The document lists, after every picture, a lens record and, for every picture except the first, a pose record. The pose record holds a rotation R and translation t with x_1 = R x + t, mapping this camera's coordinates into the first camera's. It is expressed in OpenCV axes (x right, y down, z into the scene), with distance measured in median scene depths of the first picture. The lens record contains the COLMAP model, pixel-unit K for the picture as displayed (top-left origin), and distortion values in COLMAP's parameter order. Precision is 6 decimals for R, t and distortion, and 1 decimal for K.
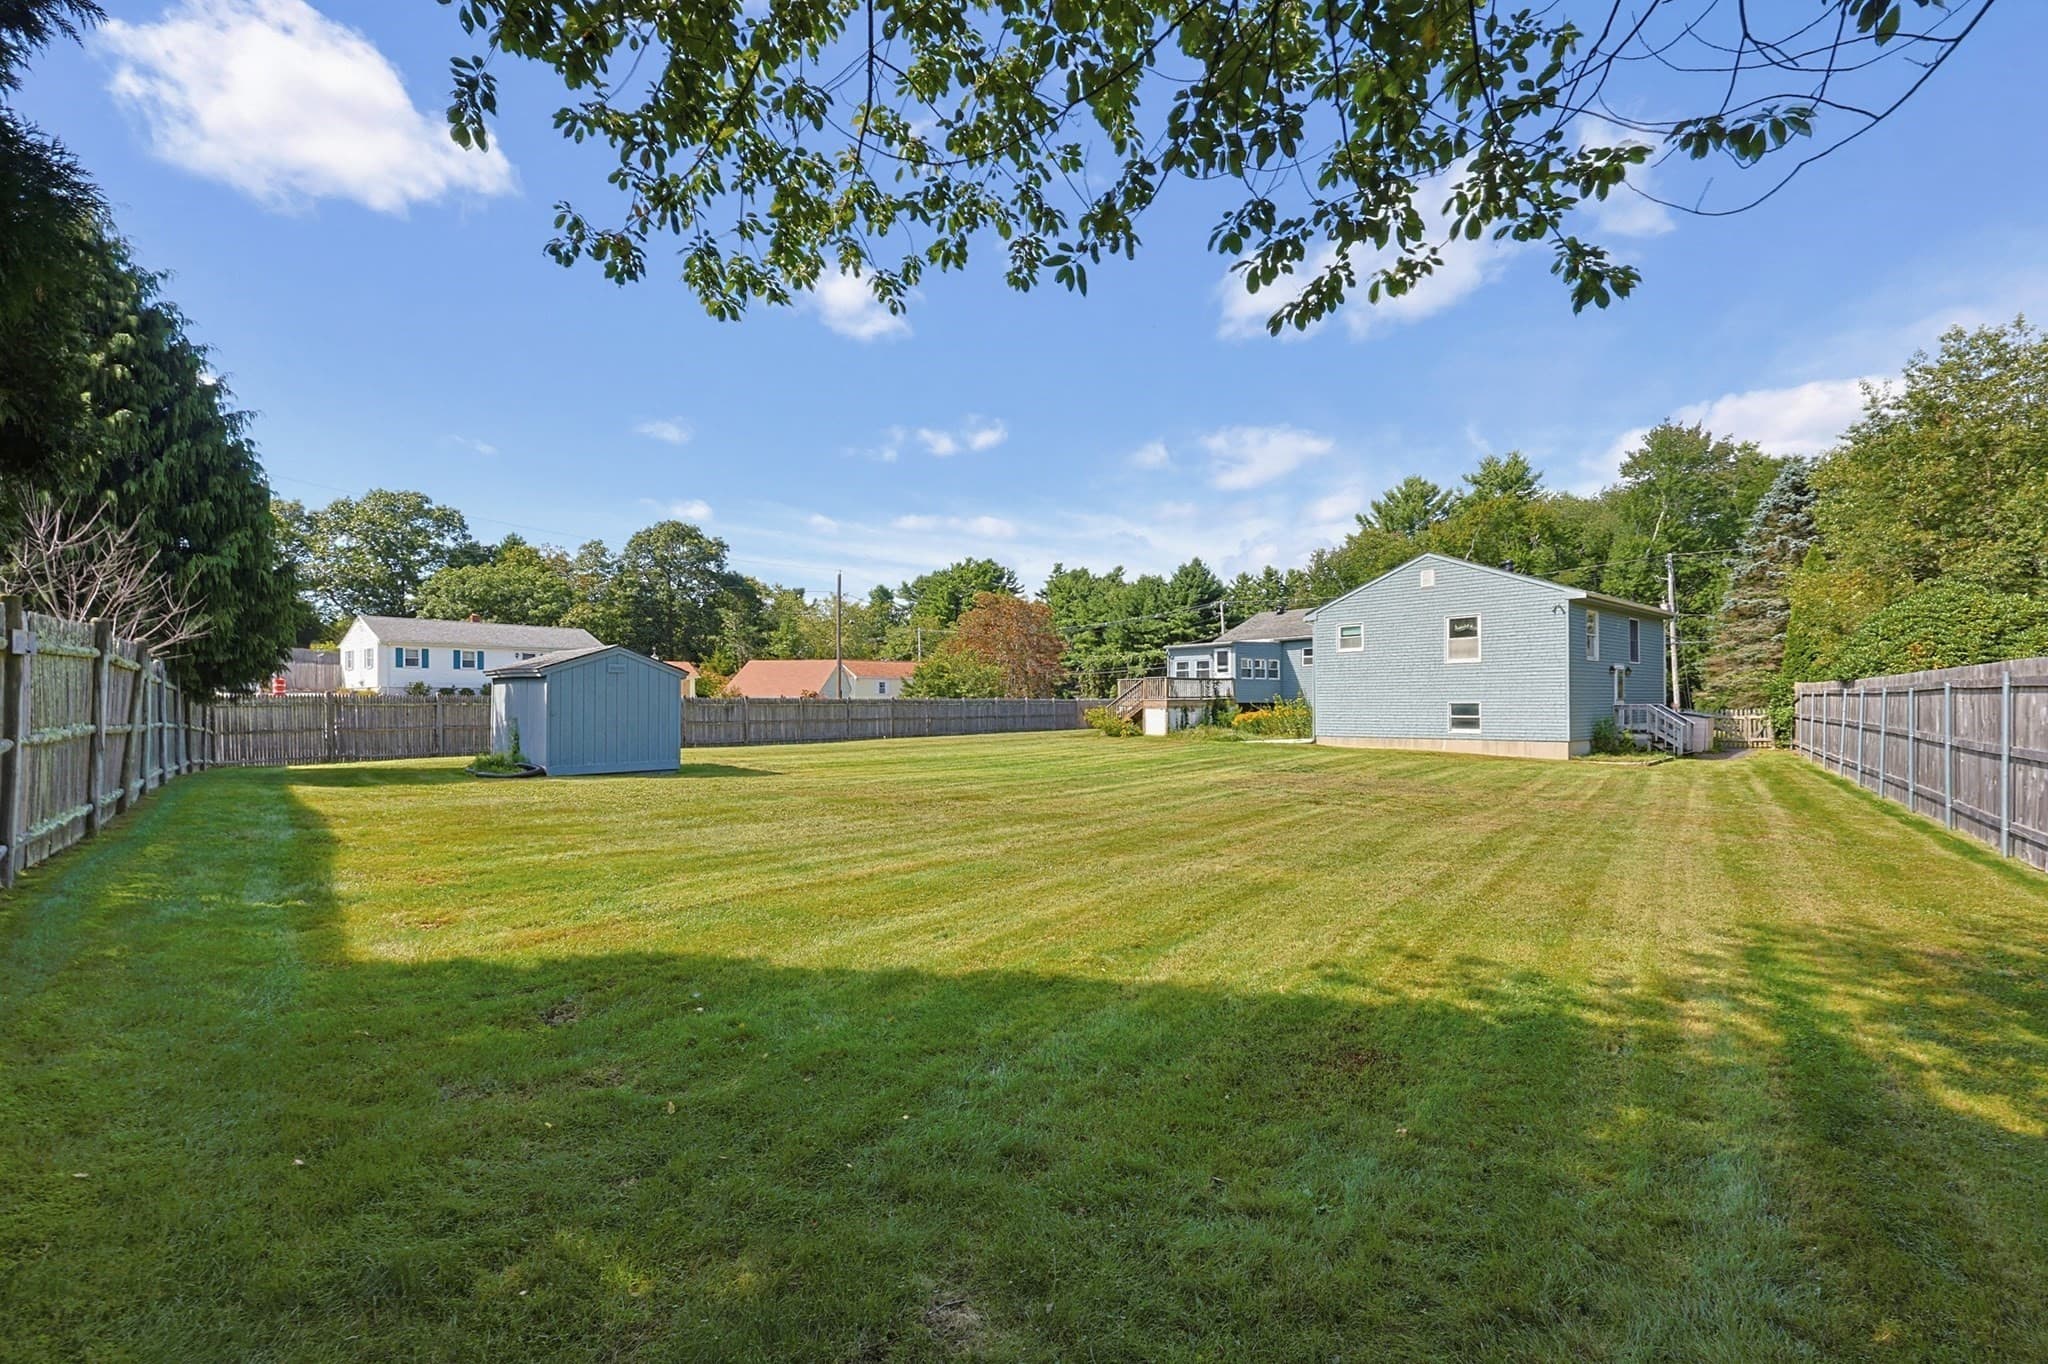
lens RADIAL K [[895.8, 0, 1026.3], [0, 895.8, 684.6], [0, 0, 1]] dist [-0.004002, 0.000778]
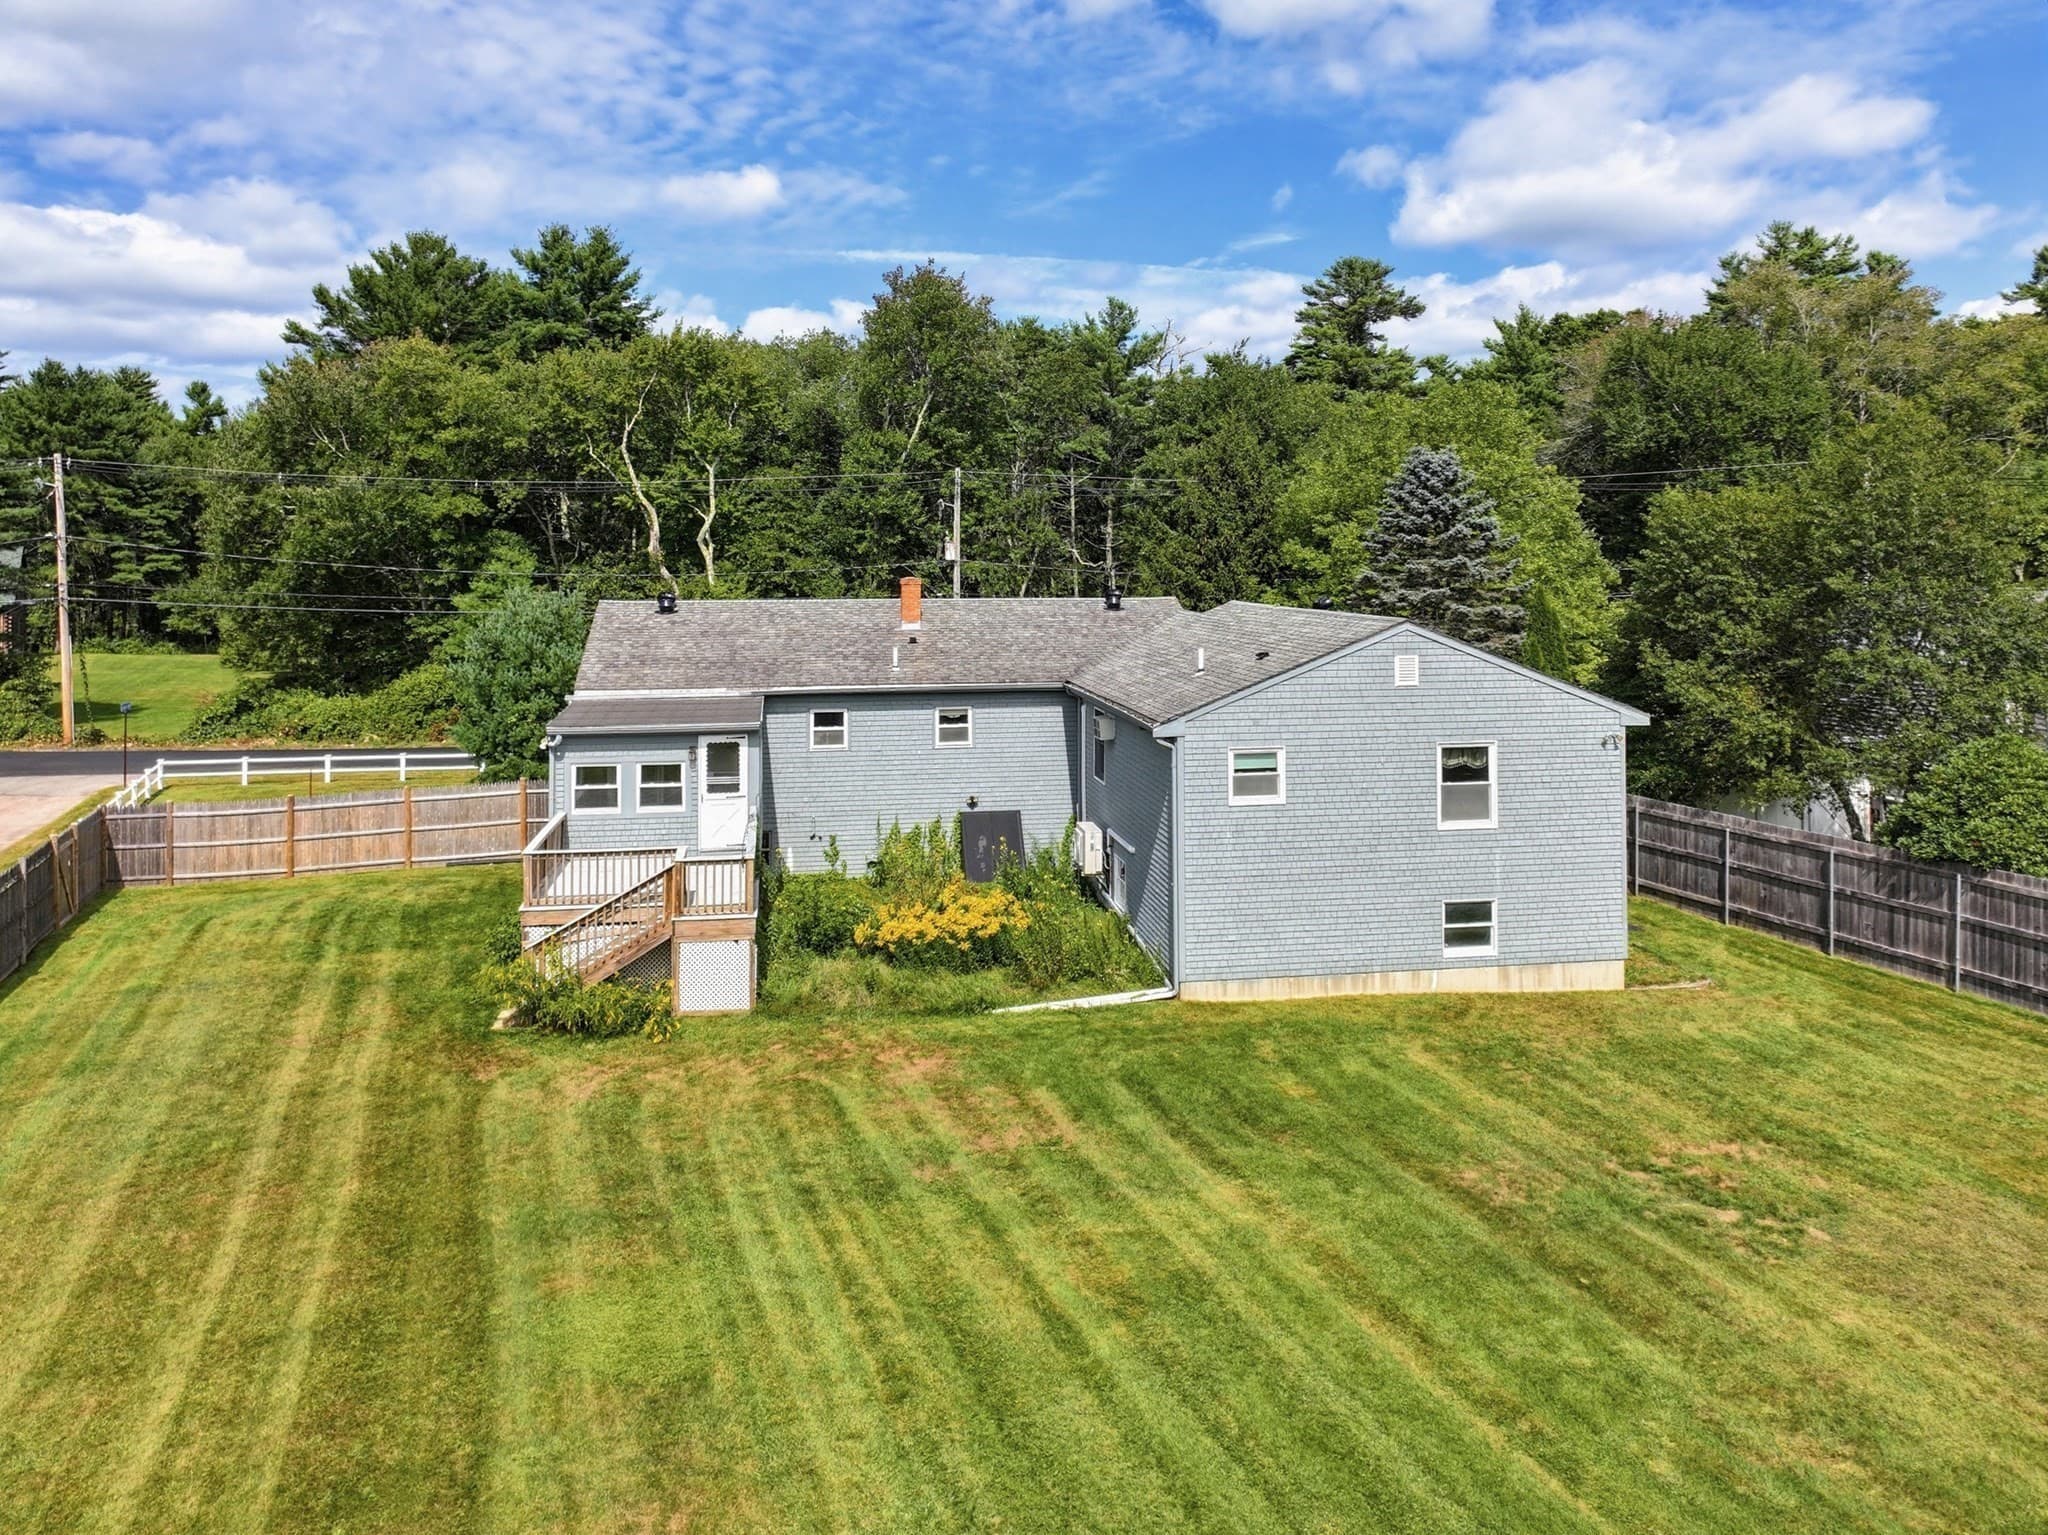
lens RADIAL K [[1515.5, 0, 1025.9], [0, 1515.5, 489.3], [0, 0, 1]] dist [0.005328, 0.001988]
pose [[0.533650, 0.032998, 0.845062, -0.210961], [-0.016232, 0.999454, -0.028776, -0.092501], [-0.845550, 0.001639, 0.533894, 0.330647]]
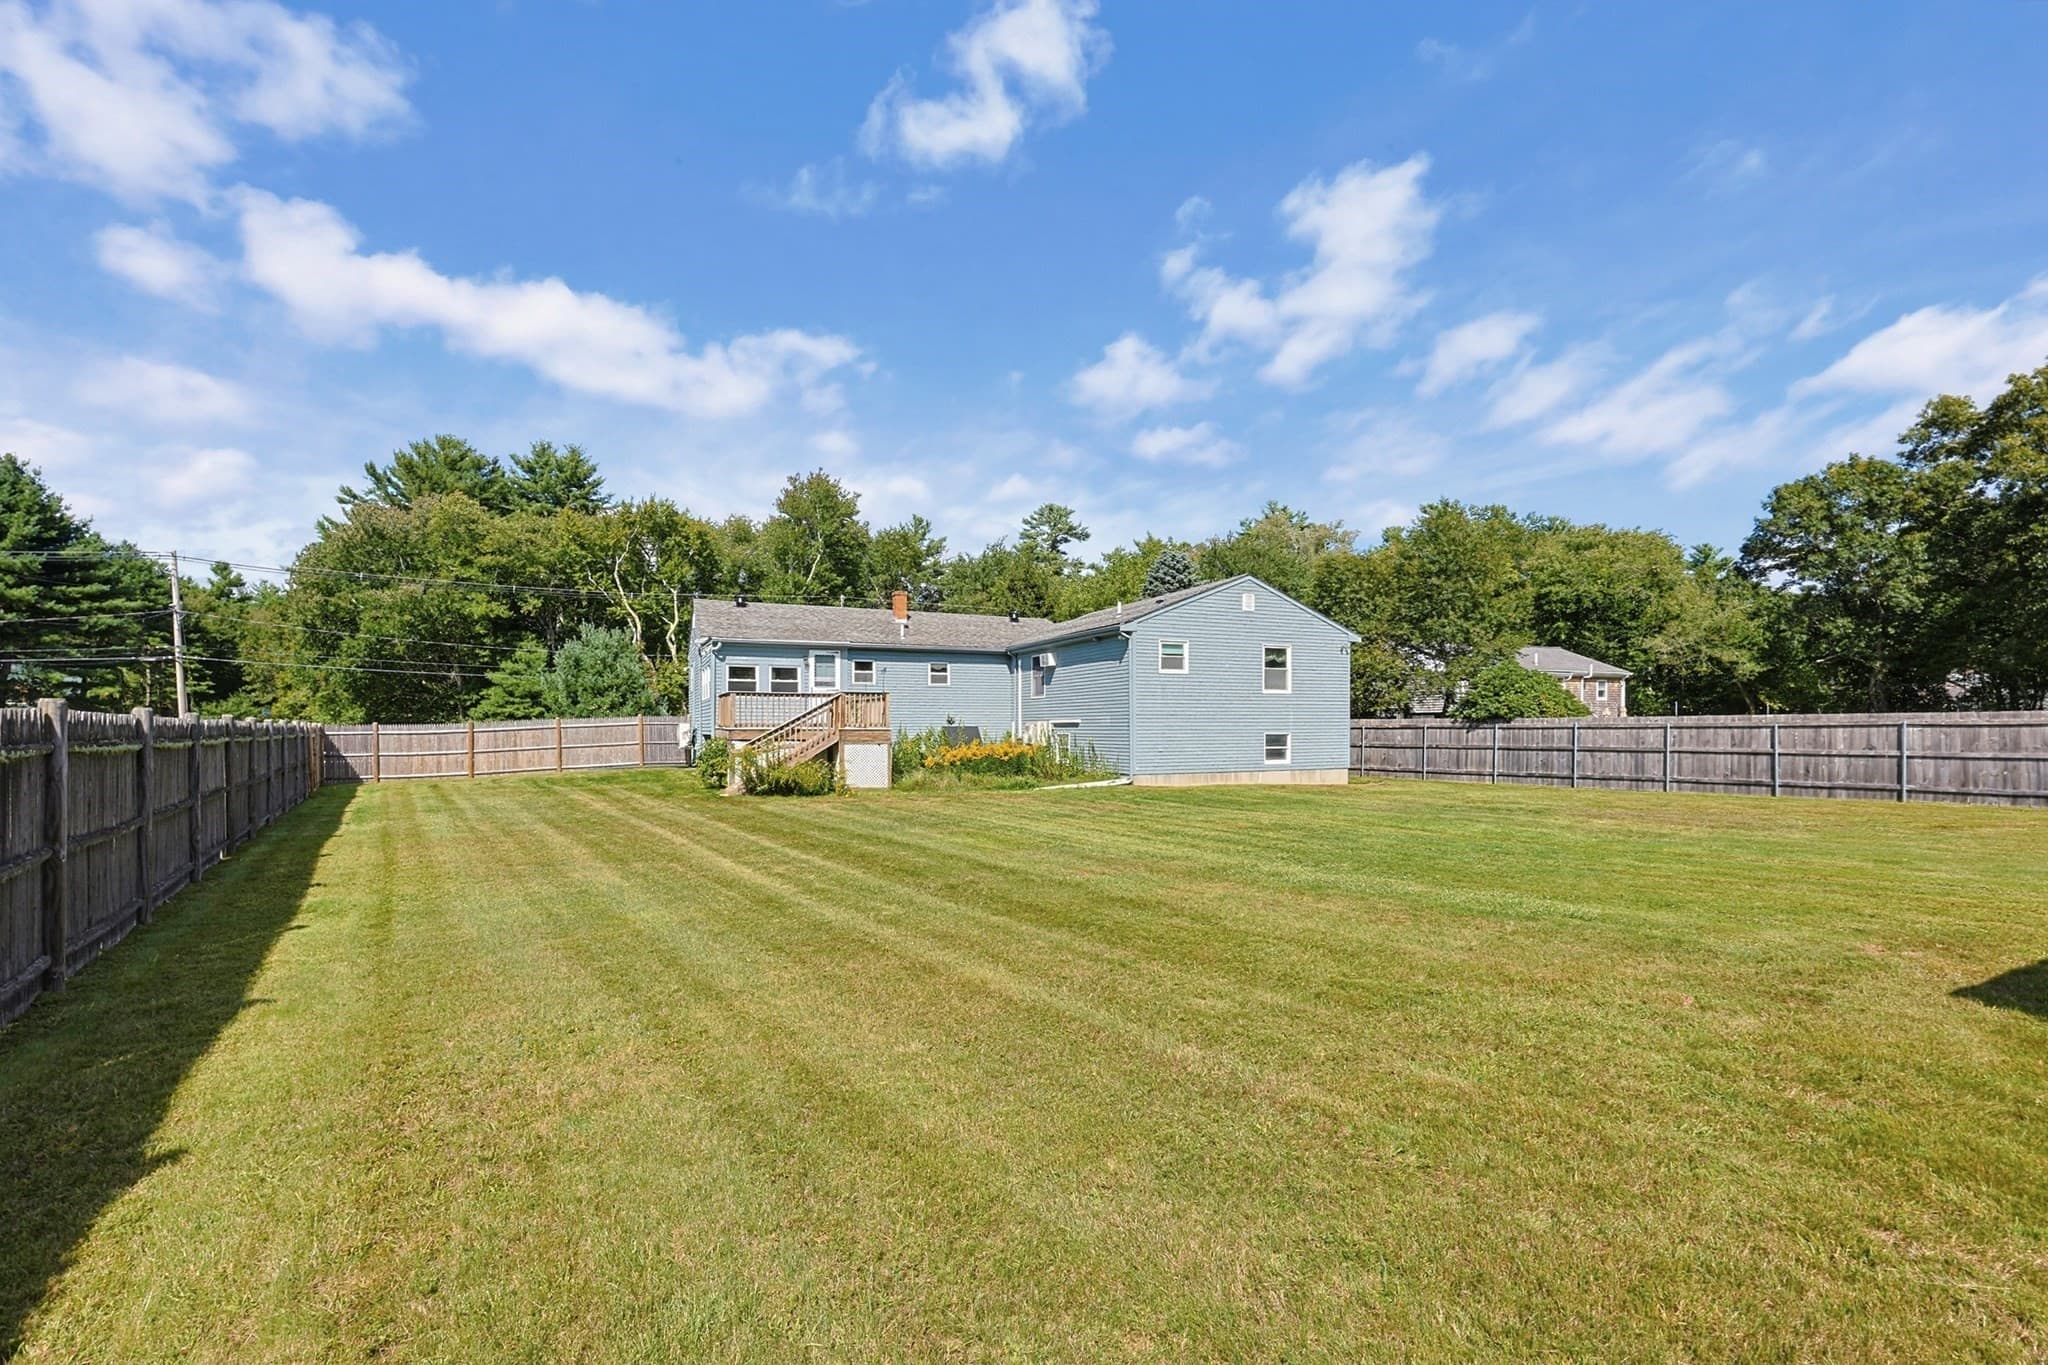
lens RADIAL K [[895.8, 0, 1033.7], [0, 895.8, 706.3], [0, 0, 1]] dist [-0.004002, 0.000778]
pose [[0.287153, 0.023040, 0.957608, -0.247293], [-0.021538, 0.999613, -0.017592, 0.006000], [-0.957643, -0.015573, 0.287538, 0.441686]]
